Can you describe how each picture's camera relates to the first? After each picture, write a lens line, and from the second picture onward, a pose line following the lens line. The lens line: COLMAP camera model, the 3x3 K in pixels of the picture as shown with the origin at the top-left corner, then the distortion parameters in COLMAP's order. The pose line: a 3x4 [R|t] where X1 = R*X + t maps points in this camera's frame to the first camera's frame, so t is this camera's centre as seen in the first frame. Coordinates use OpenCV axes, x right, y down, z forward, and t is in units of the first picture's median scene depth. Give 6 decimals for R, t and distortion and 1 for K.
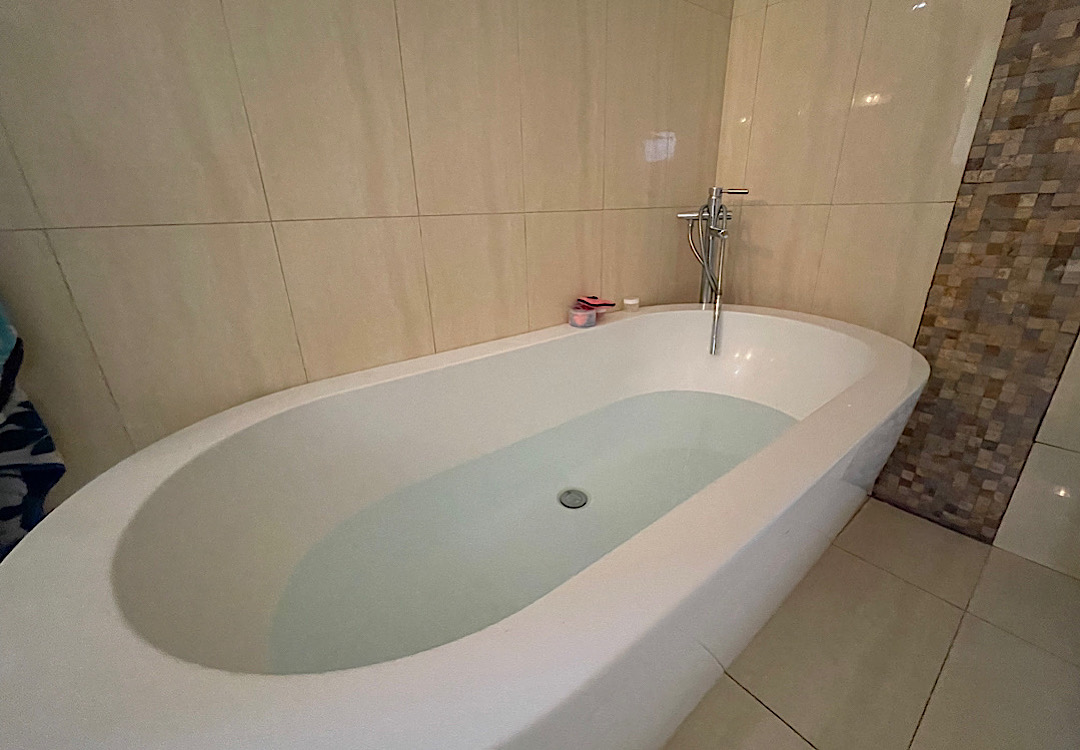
lens RADIAL K [[451.7, 0, 538.7], [0, 451.7, 371.3], [0, 0, 1]] dist [-0.000036, -0.000067]
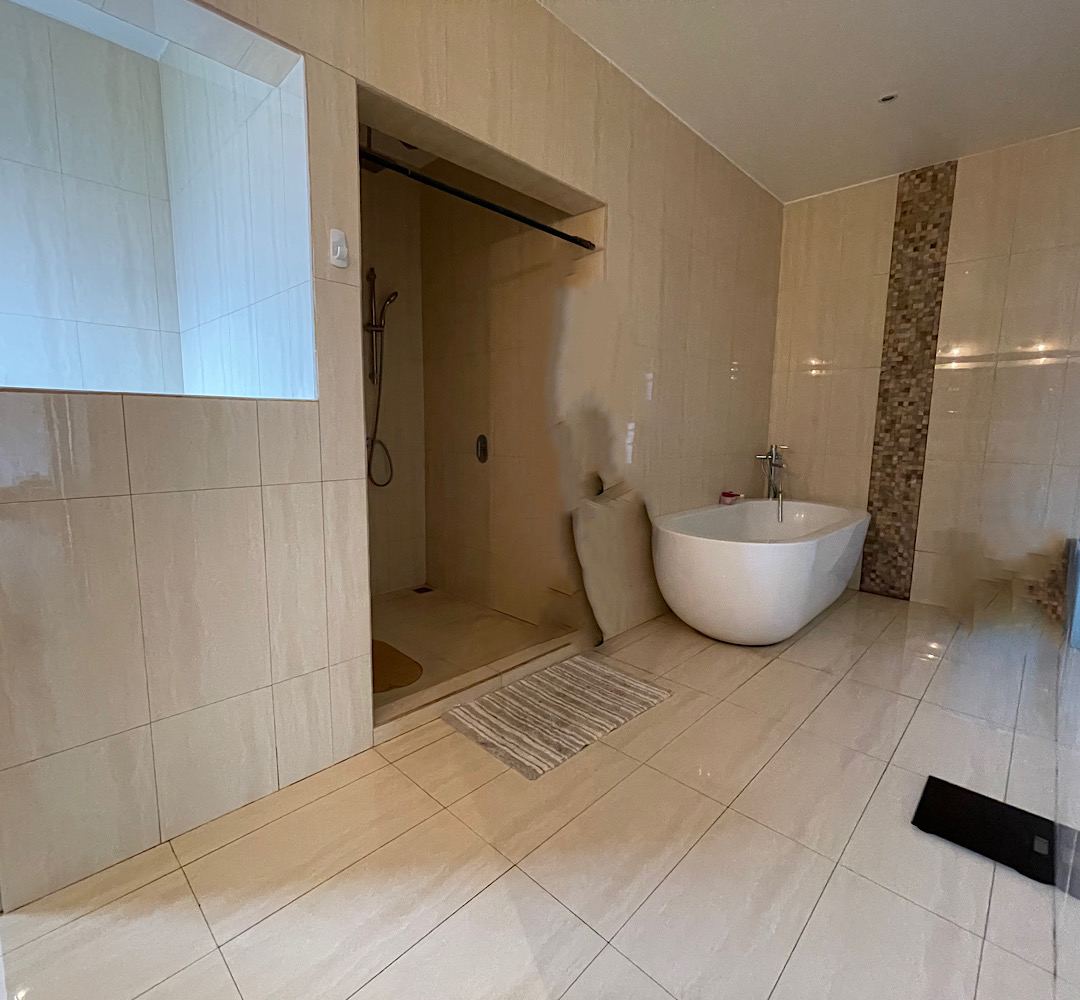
lens RADIAL K [[538.8, 0, 546.1], [0, 538.8, 495.4], [0, 0, 1]] dist [-0.020324, 0.000218]
pose [[0.993541, 0.024285, 0.110841, -1.201450], [0.001558, 0.973816, -0.227331, 0.505084], [-0.113460, 0.226036, 0.967489, -1.613605]]
